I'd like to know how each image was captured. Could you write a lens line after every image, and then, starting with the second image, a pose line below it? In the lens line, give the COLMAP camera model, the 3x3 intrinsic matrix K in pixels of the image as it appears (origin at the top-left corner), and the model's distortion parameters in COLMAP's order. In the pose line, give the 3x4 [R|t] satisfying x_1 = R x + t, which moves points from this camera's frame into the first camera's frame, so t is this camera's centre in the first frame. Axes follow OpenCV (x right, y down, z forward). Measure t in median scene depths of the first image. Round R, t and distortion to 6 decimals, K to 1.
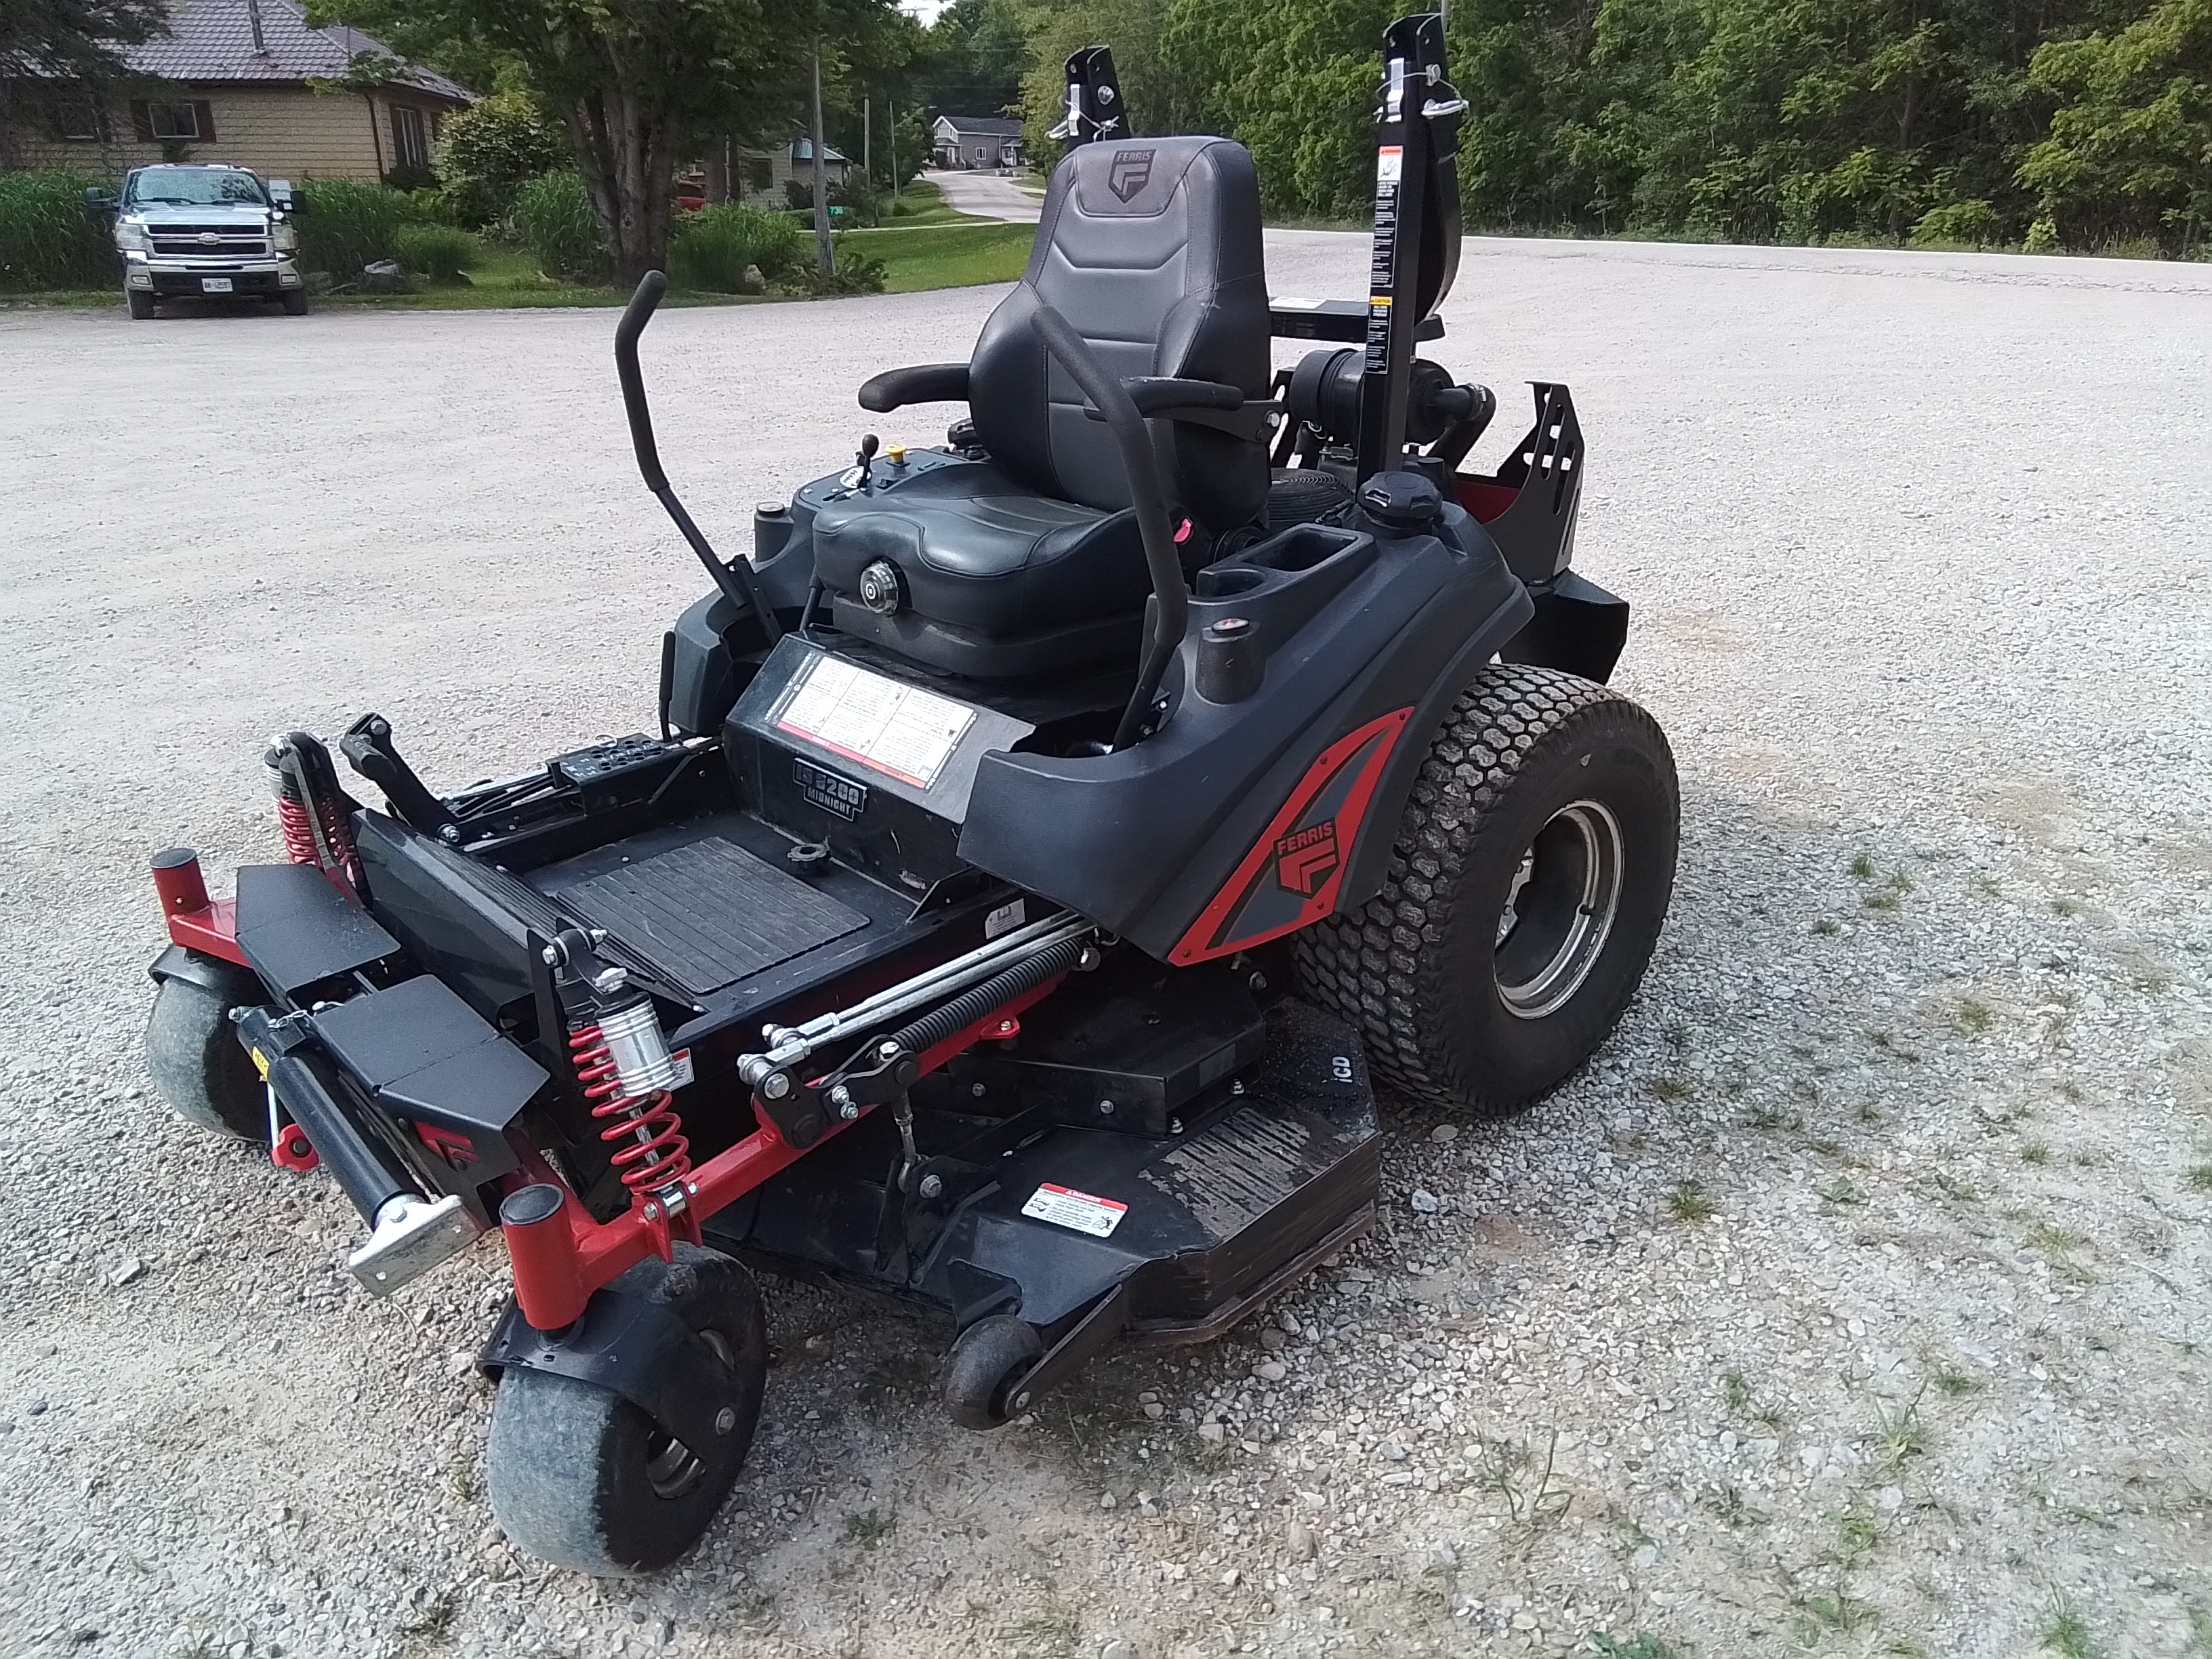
lens RADIAL K [[1556.7, 0, 1106.0], [0, 1556.7, 829.5], [0, 0, 1]] dist [0.035505, -0.047143]
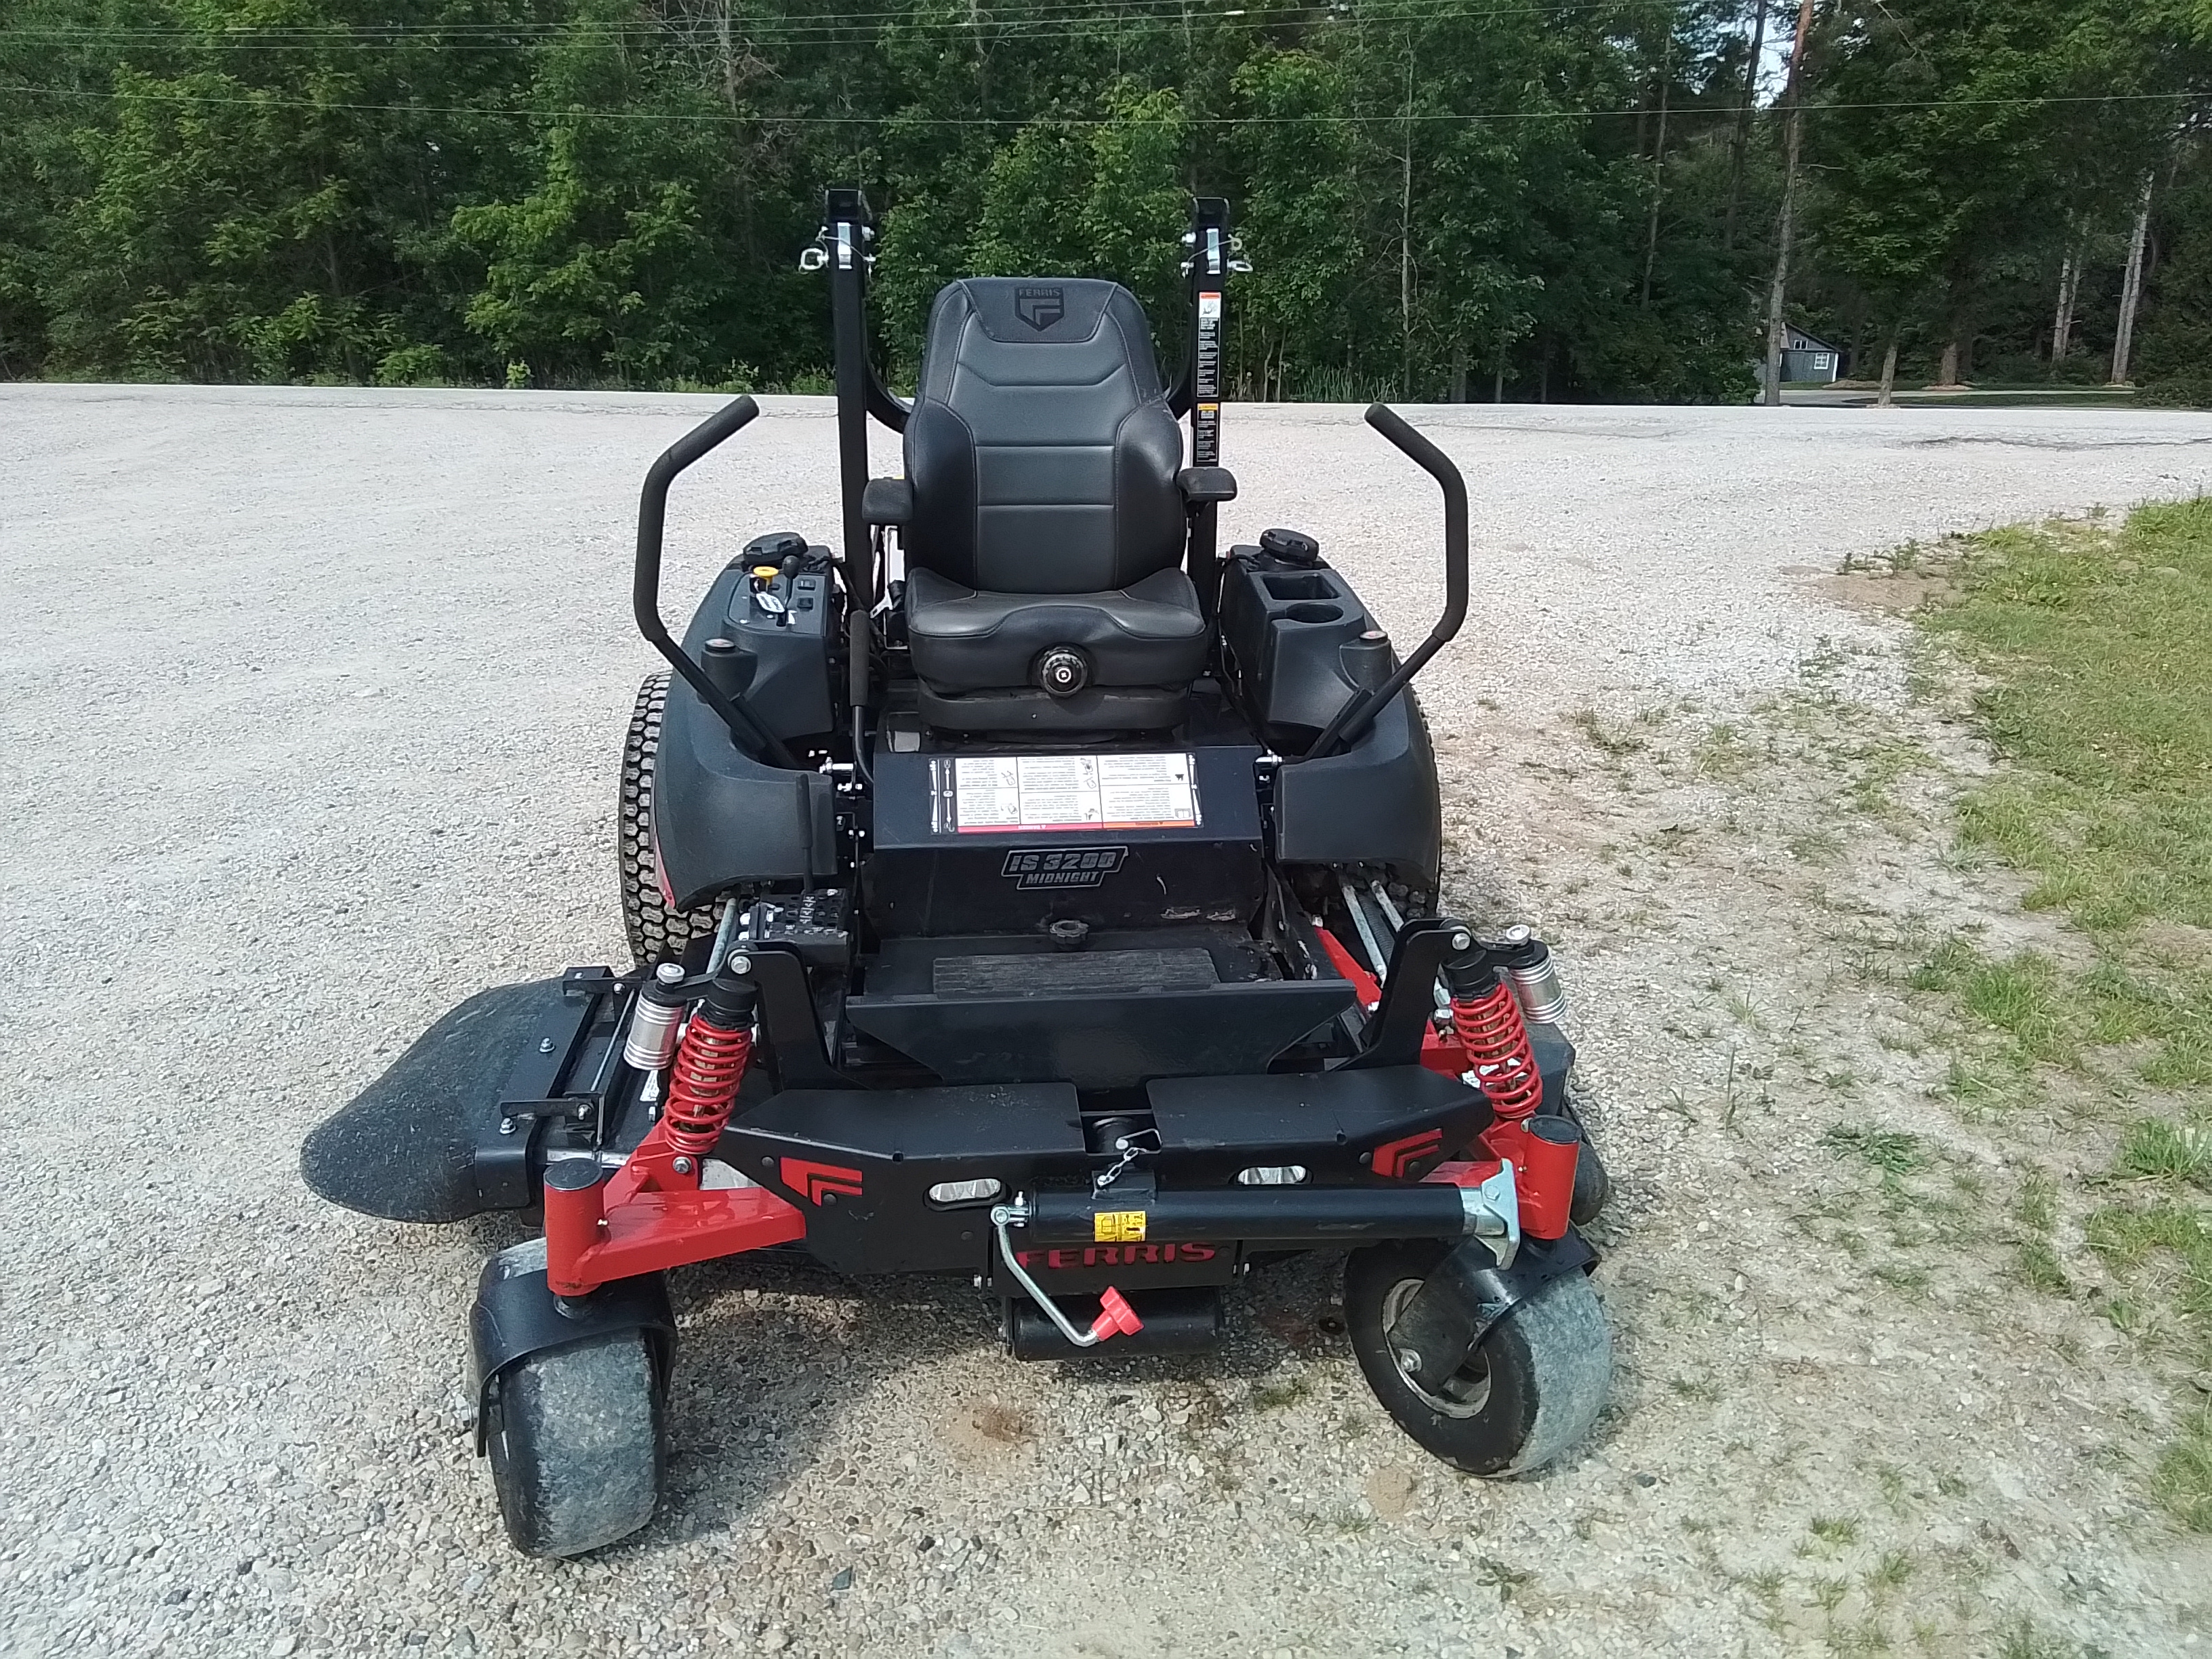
lens RADIAL K [[1556.7, 0, 1106.0], [0, 1556.7, 829.5], [0, 0, 1]] dist [0.035505, -0.047143]
pose [[0.581322, -0.232694, 0.779691, -0.098443], [0.295872, 0.953091, 0.063848, -0.010895], [-0.757974, 0.193572, 0.622901, 0.031827]]
